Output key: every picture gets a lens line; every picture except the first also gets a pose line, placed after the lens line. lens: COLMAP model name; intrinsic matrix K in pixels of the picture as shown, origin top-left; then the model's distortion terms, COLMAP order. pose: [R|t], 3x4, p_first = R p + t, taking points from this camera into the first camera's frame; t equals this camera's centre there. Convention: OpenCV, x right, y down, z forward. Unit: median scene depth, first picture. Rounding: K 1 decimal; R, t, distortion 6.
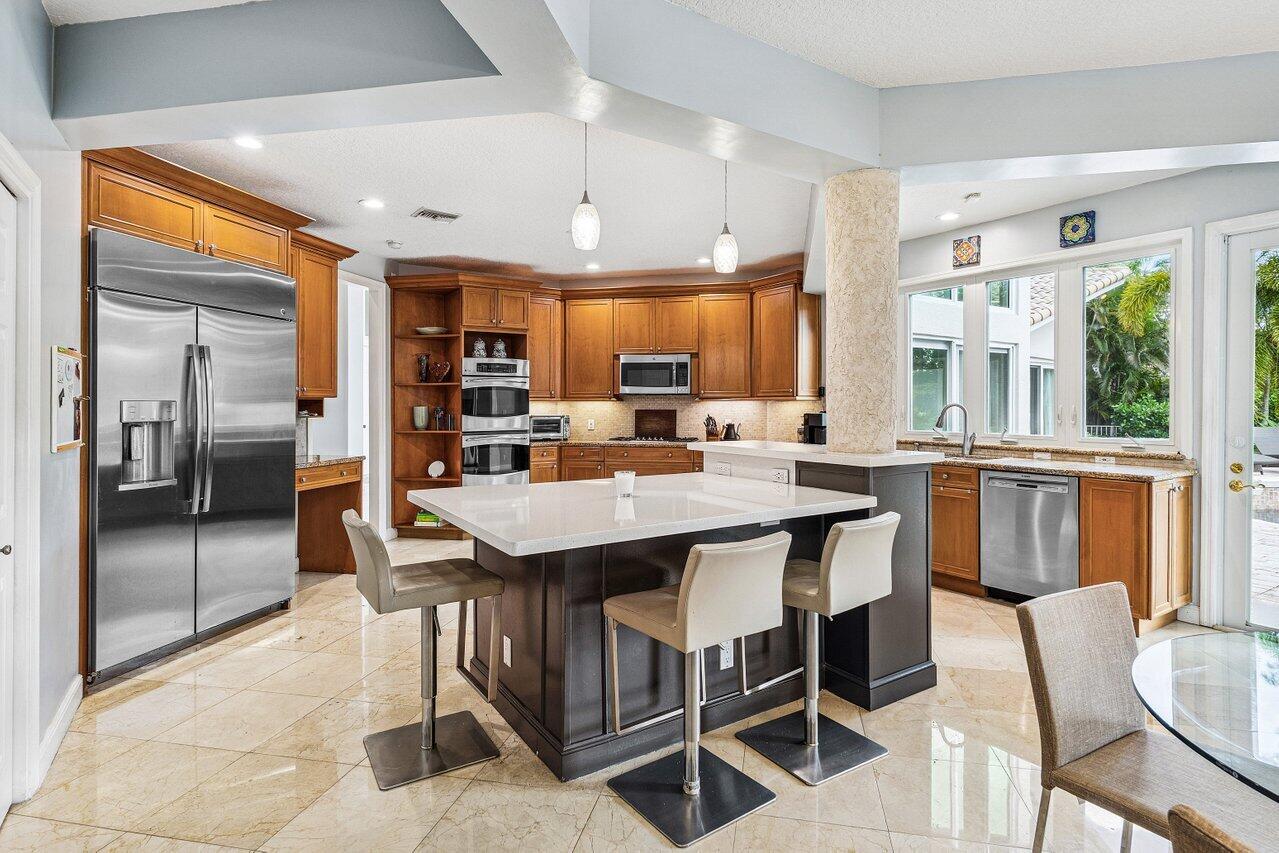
lens RADIAL K [[638.5, 0, 623.6], [0, 638.5, 398.0], [0, 0, 1]] dist [0.001553, 0.001410]
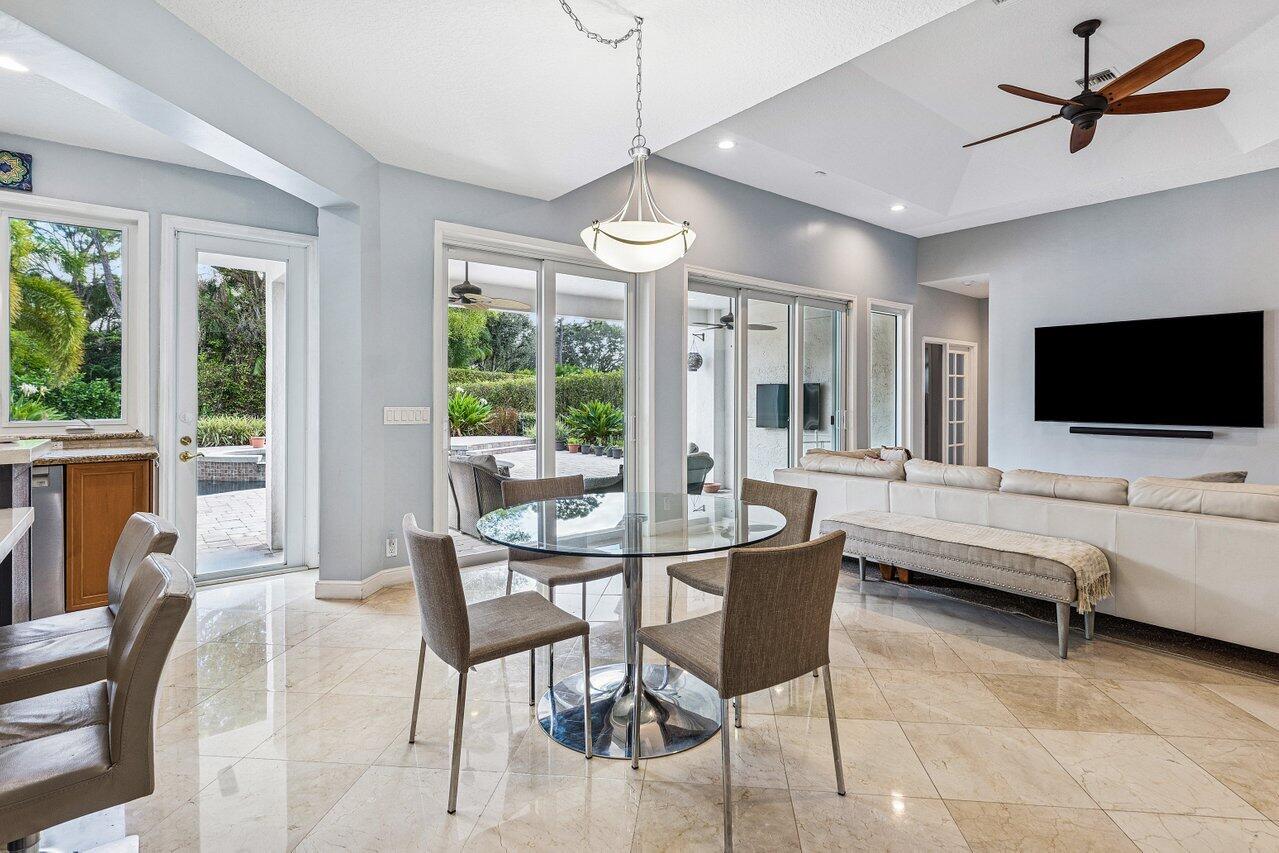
lens RADIAL K [[623.8, 0, 672.6], [0, 623.8, 404.5], [0, 0, 1]] dist [0.004302, 0.000585]
pose [[-0.120475, -0.016154, 0.992585, -0.225920], [-0.012800, 0.999810, 0.014718, 0.017974], [-0.992634, -0.010932, -0.120659, 0.274513]]
